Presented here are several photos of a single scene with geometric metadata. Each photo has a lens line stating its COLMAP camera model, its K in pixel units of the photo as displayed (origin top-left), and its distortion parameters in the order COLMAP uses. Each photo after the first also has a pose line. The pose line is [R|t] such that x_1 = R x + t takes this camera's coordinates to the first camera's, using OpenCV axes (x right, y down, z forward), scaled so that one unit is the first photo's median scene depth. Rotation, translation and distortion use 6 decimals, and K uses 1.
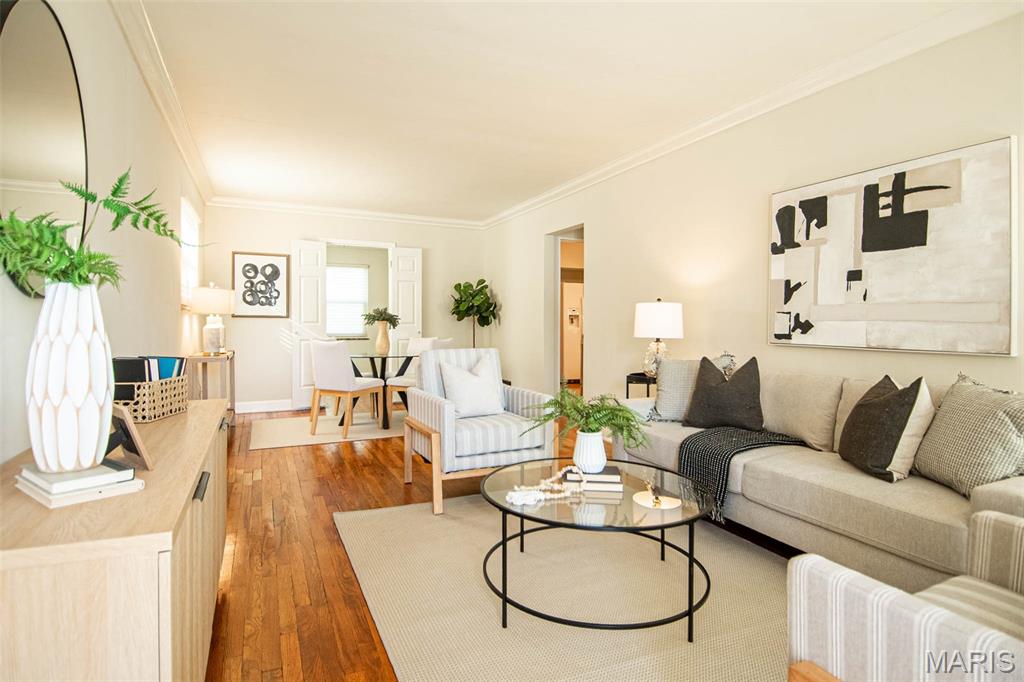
lens RADIAL K [[534.4, 0, 514.6], [0, 534.4, 339.7], [0, 0, 1]] dist [0.045800, -0.048586]
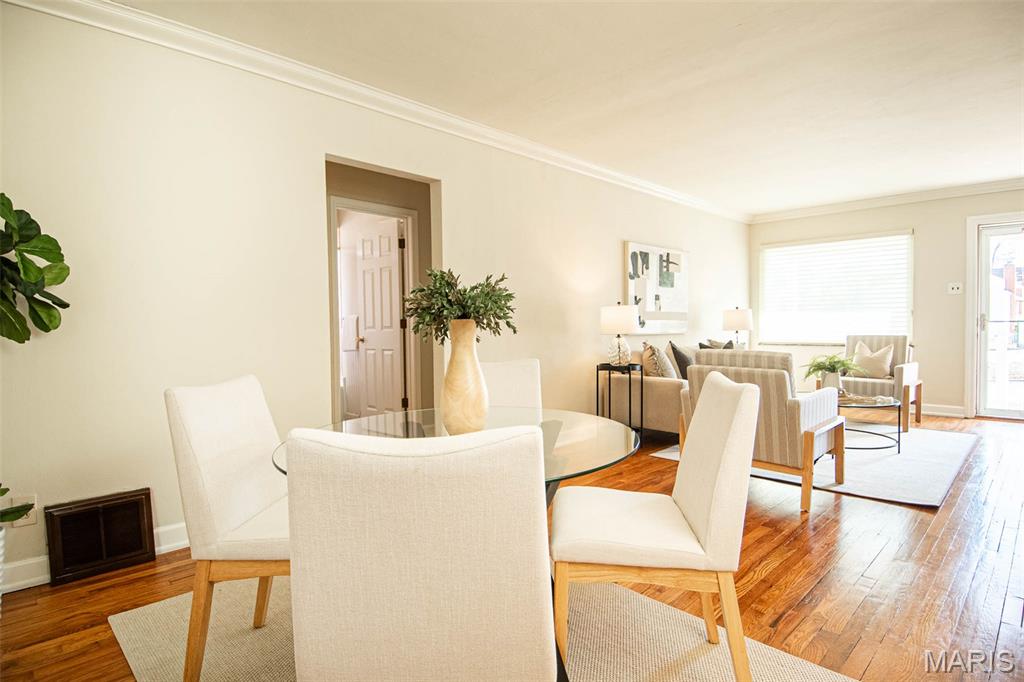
lens RADIAL K [[534.4, 0, 514.6], [0, 534.4, 339.7], [0, 0, 1]] dist [0.045800, -0.048586]
pose [[-0.332112, -0.034621, 0.942604, -0.419680], [0.033536, 0.998261, 0.048481, -0.029979], [-0.942644, 0.047712, -0.330374, 0.844381]]
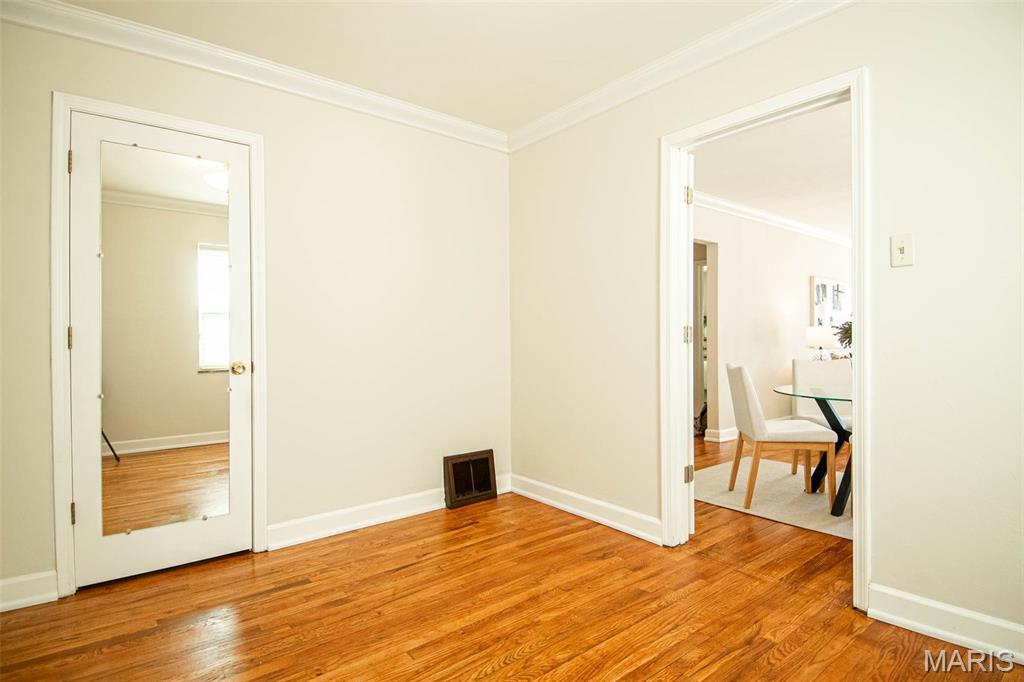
lens RADIAL K [[534.4, 0, 514.6], [0, 534.4, 339.7], [0, 0, 1]] dist [0.045800, -0.048586]
pose [[-0.232575, -0.005382, 0.972564, -0.587784], [0.031917, 0.999404, 0.013163, -0.040195], [-0.972055, 0.034103, -0.232264, 1.191821]]
